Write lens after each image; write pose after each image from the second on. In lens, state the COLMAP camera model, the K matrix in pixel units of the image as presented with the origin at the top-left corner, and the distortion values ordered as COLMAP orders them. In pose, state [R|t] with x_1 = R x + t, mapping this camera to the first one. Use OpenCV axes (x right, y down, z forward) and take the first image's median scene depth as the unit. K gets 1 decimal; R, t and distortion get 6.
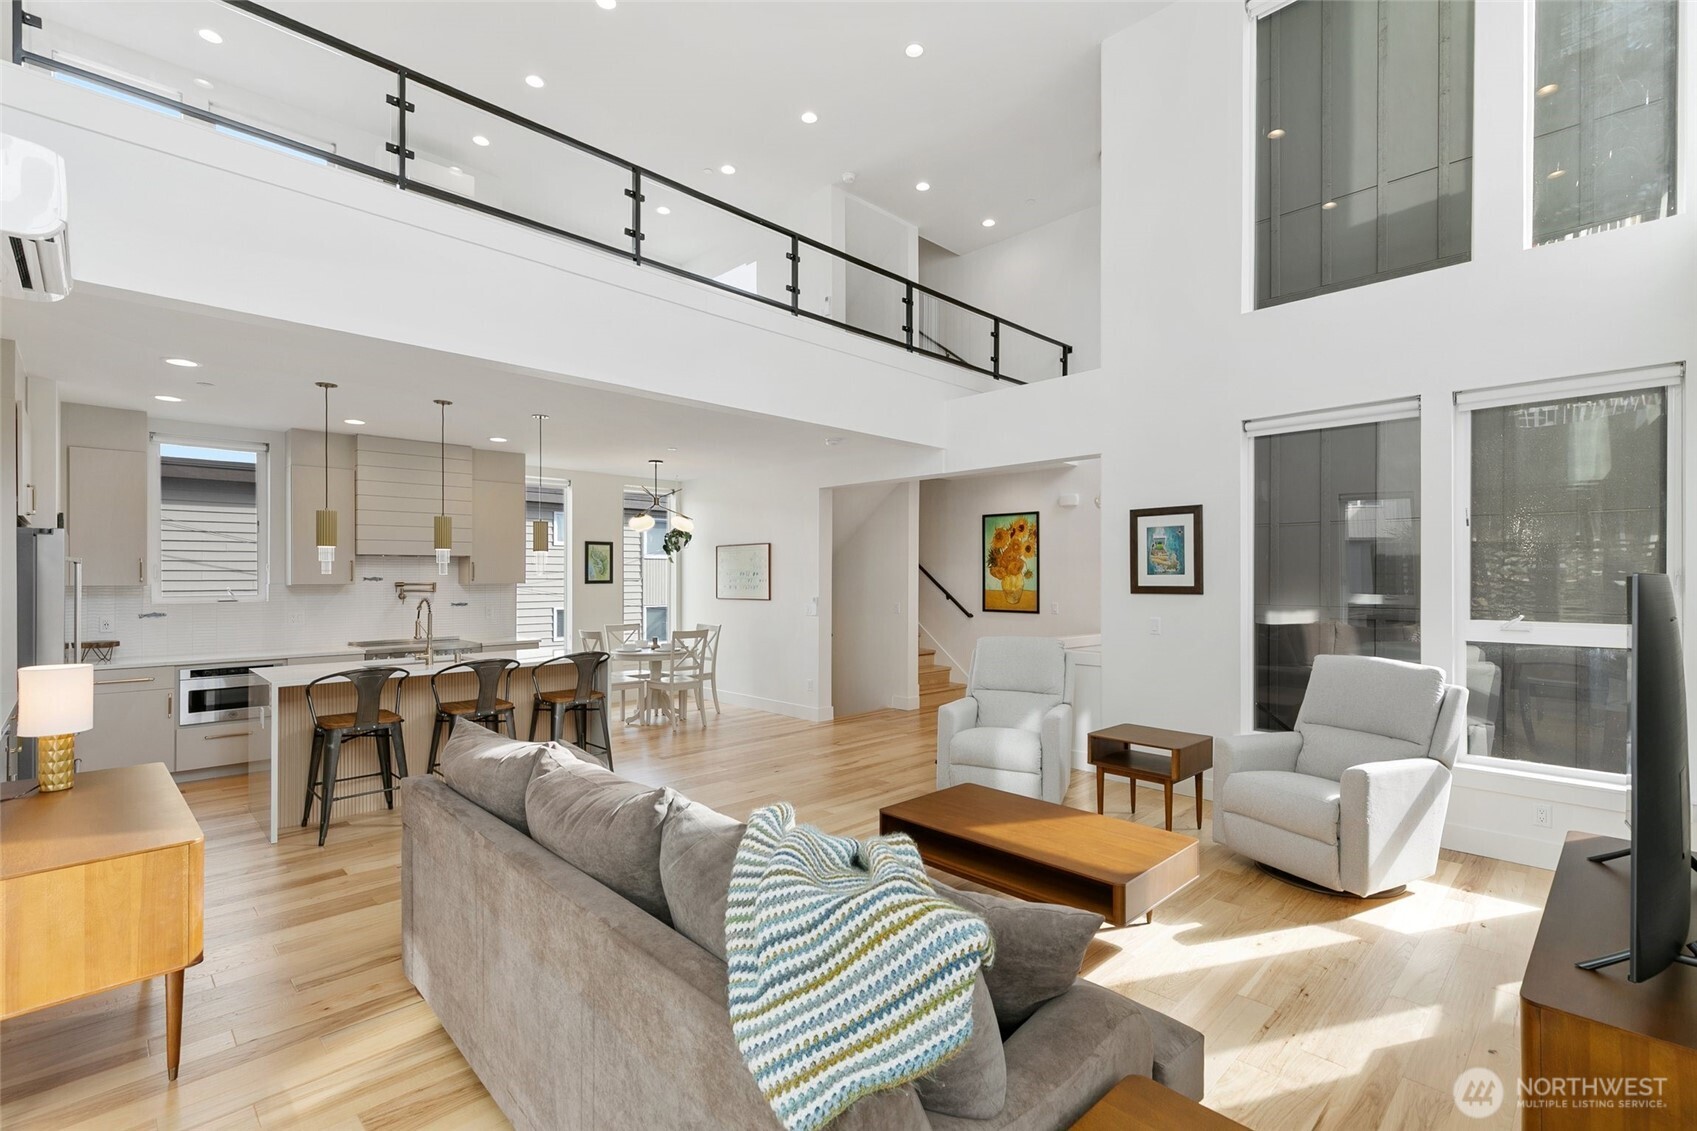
lens RADIAL K [[772.8, 0, 848.8], [0, 772.8, 573.7], [0, 0, 1]] dist [-0.002038, -0.000584]
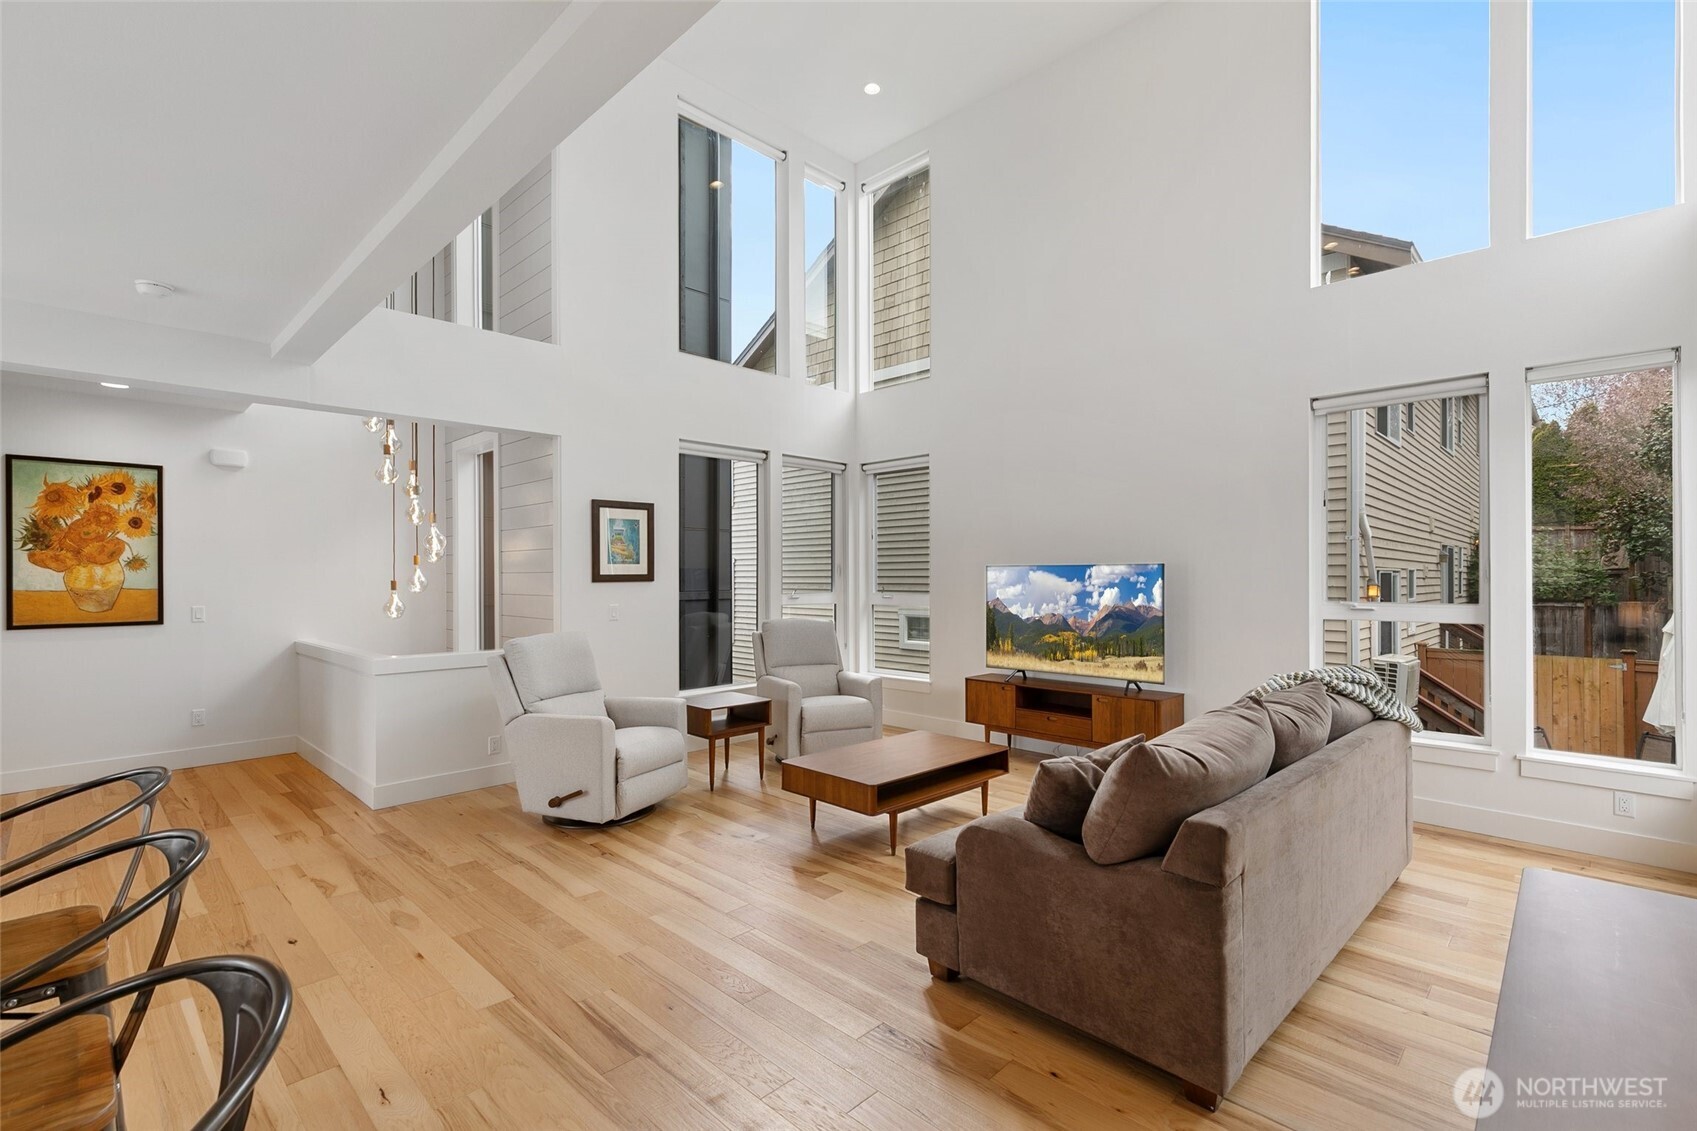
lens RADIAL K [[772.8, 0, 849.8], [0, 772.8, 571.4], [0, 0, 1]] dist [-0.002038, -0.000584]
pose [[-0.024283, 0.000308, 0.999705, -0.421243], [-0.001177, 0.999999, -0.000337, 0.007321], [-0.999704, -0.001185, -0.024282, 0.445827]]
